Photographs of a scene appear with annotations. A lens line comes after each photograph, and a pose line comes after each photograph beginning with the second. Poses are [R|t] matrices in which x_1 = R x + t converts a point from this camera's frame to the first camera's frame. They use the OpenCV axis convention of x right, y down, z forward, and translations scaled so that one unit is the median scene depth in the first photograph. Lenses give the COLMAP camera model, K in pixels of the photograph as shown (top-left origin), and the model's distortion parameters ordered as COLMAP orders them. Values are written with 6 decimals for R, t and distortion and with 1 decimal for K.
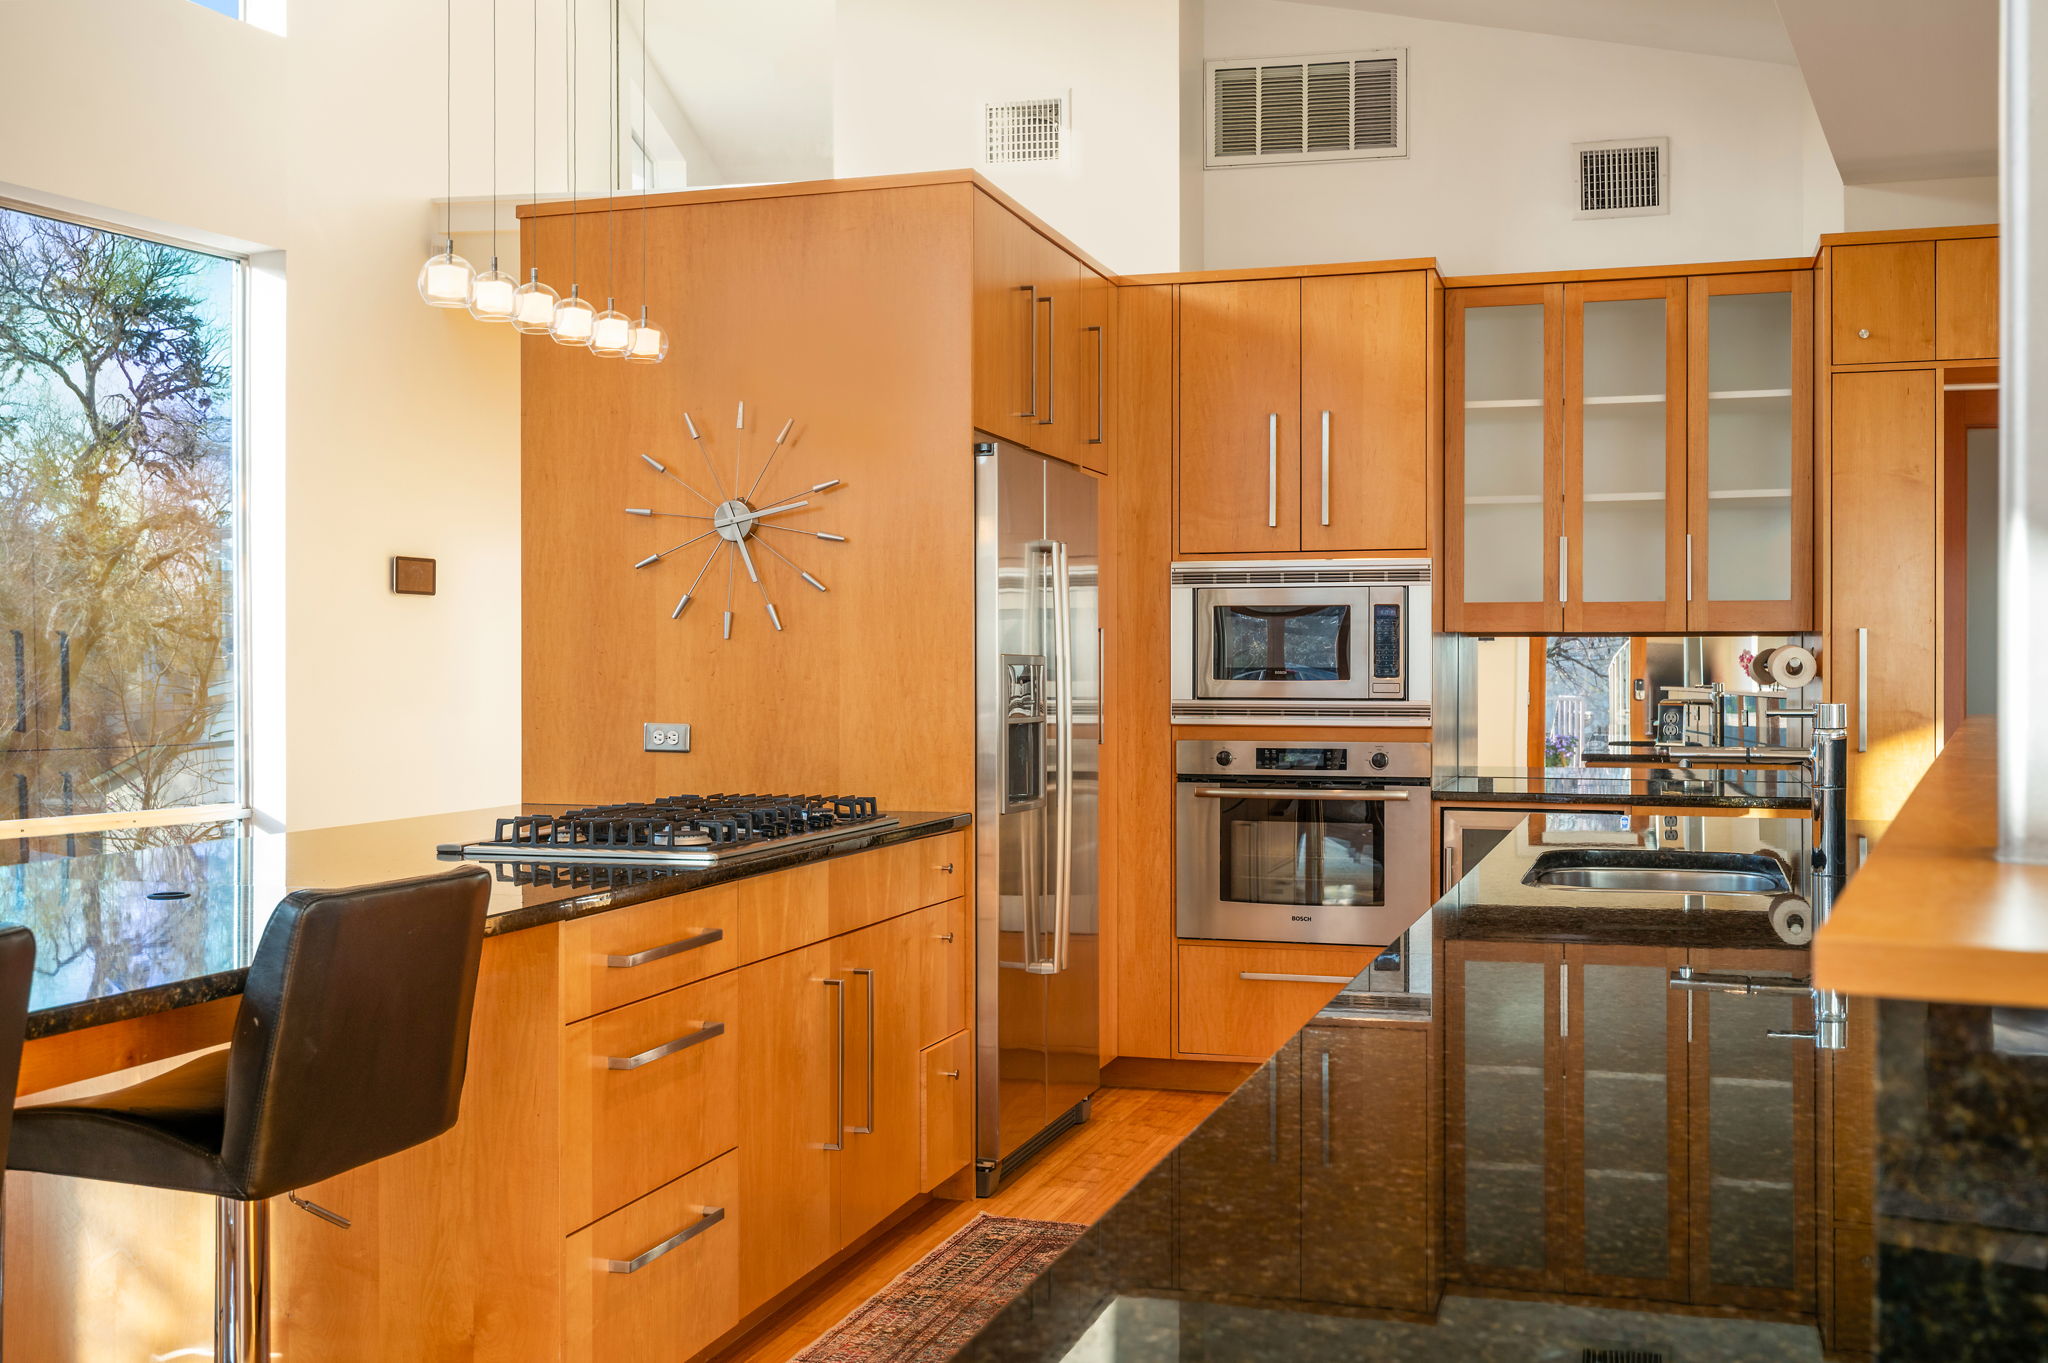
lens RADIAL K [[2018.4, 0, 1025.8], [0, 2018.4, 679.2], [0, 0, 1]] dist [-0.004416, 0.000000]
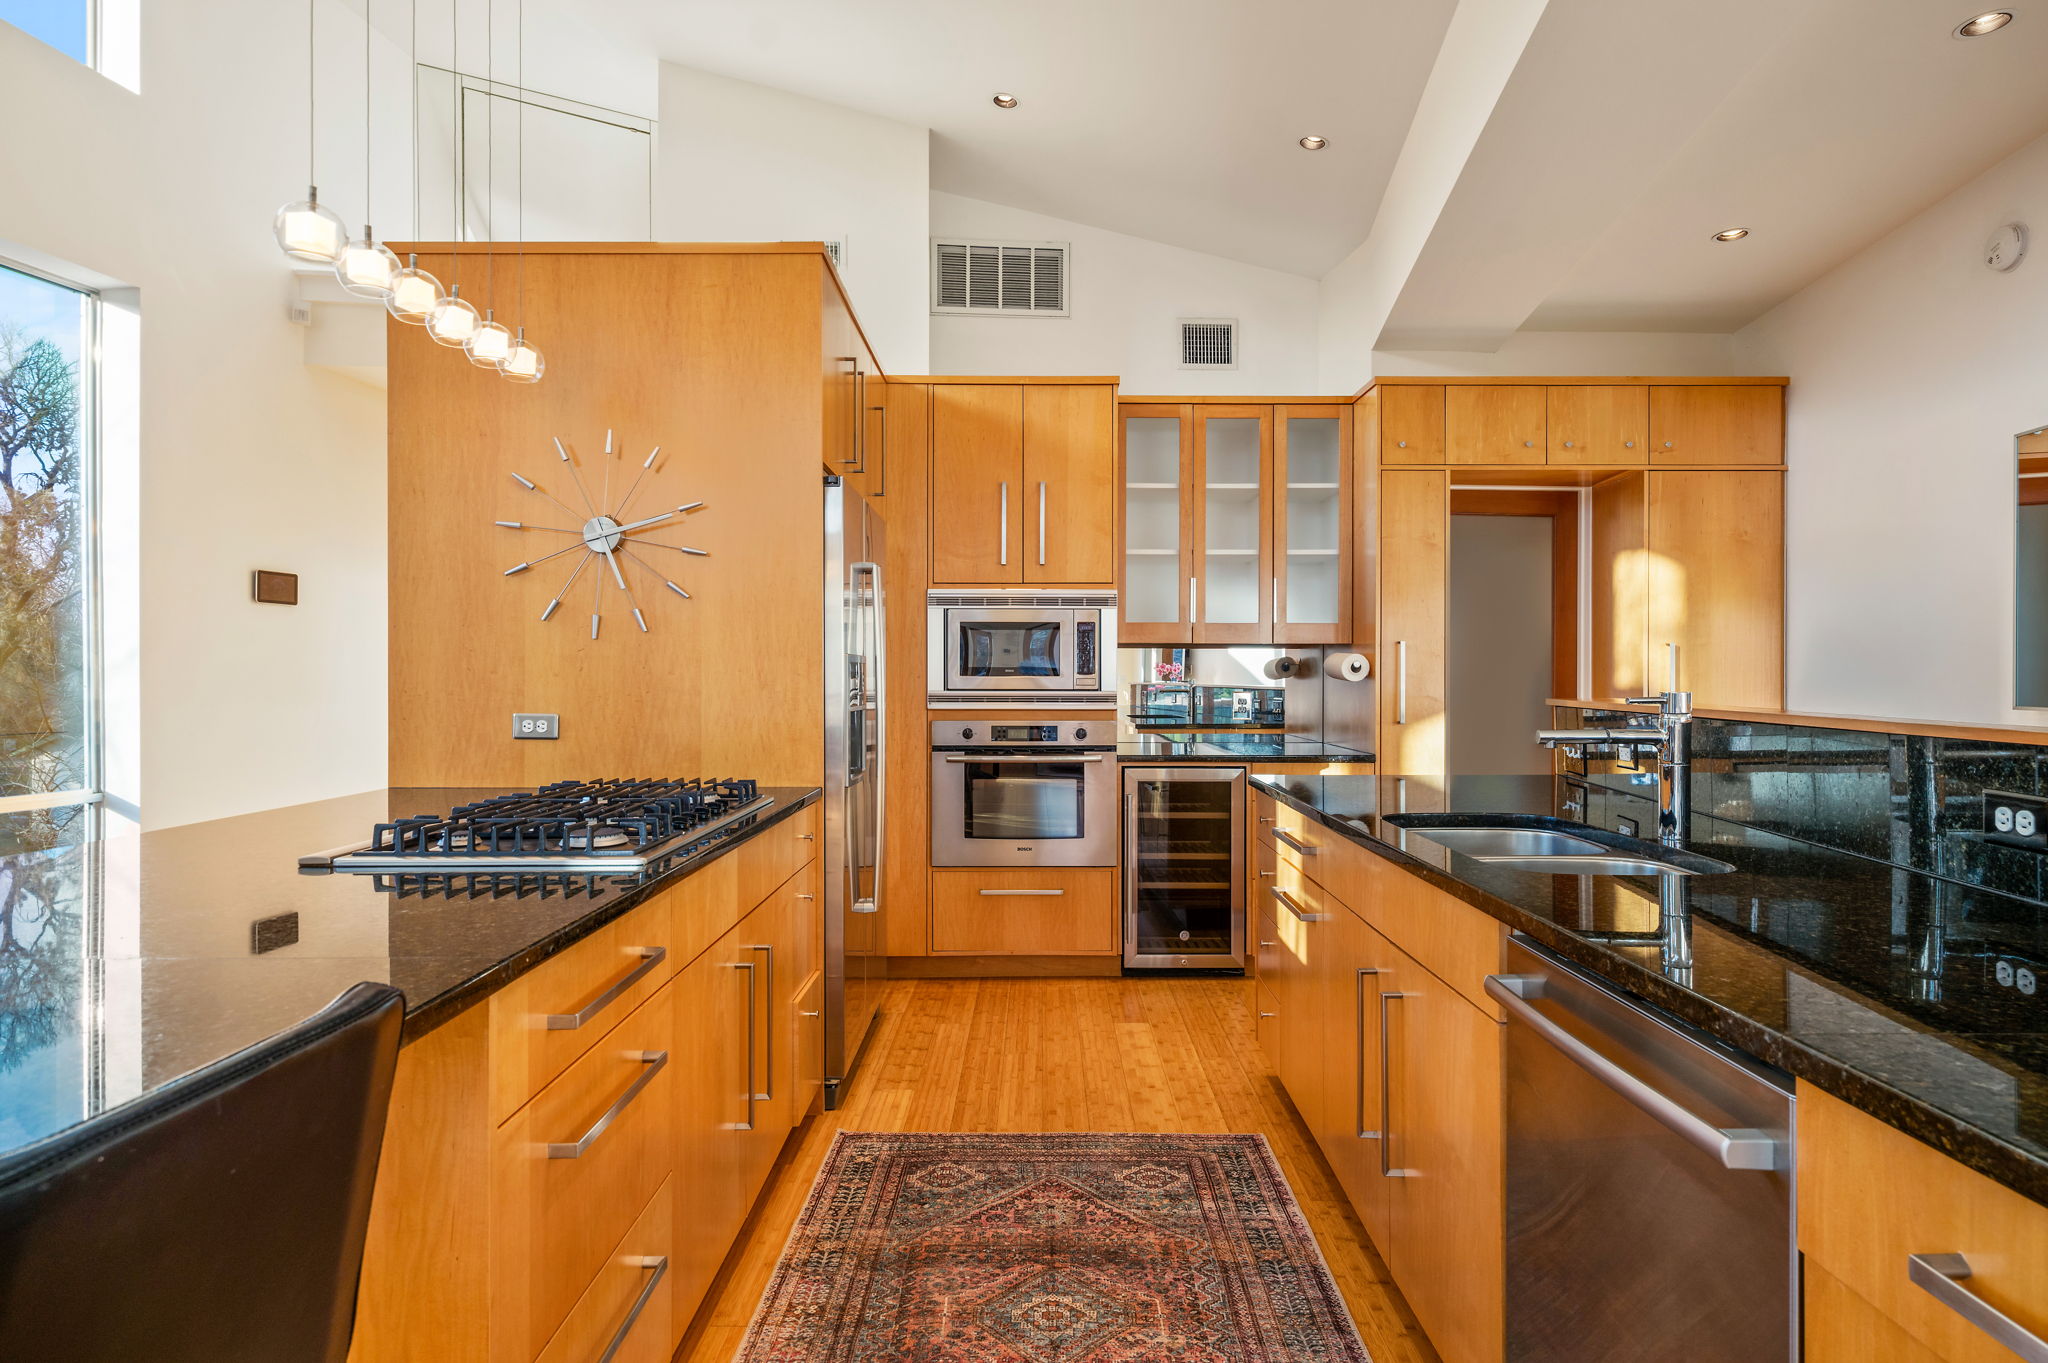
lens RADIAL K [[1081.8, 0, 1026.7], [0, 1081.8, 678.8], [0, 0, 1]] dist [0.005262, -0.002671]
pose [[0.953170, -0.000539, 0.302435, -0.087139], [0.000808, 0.999999, -0.000765, 0.002821], [-0.302435, 0.000973, 0.953170, 0.298915]]
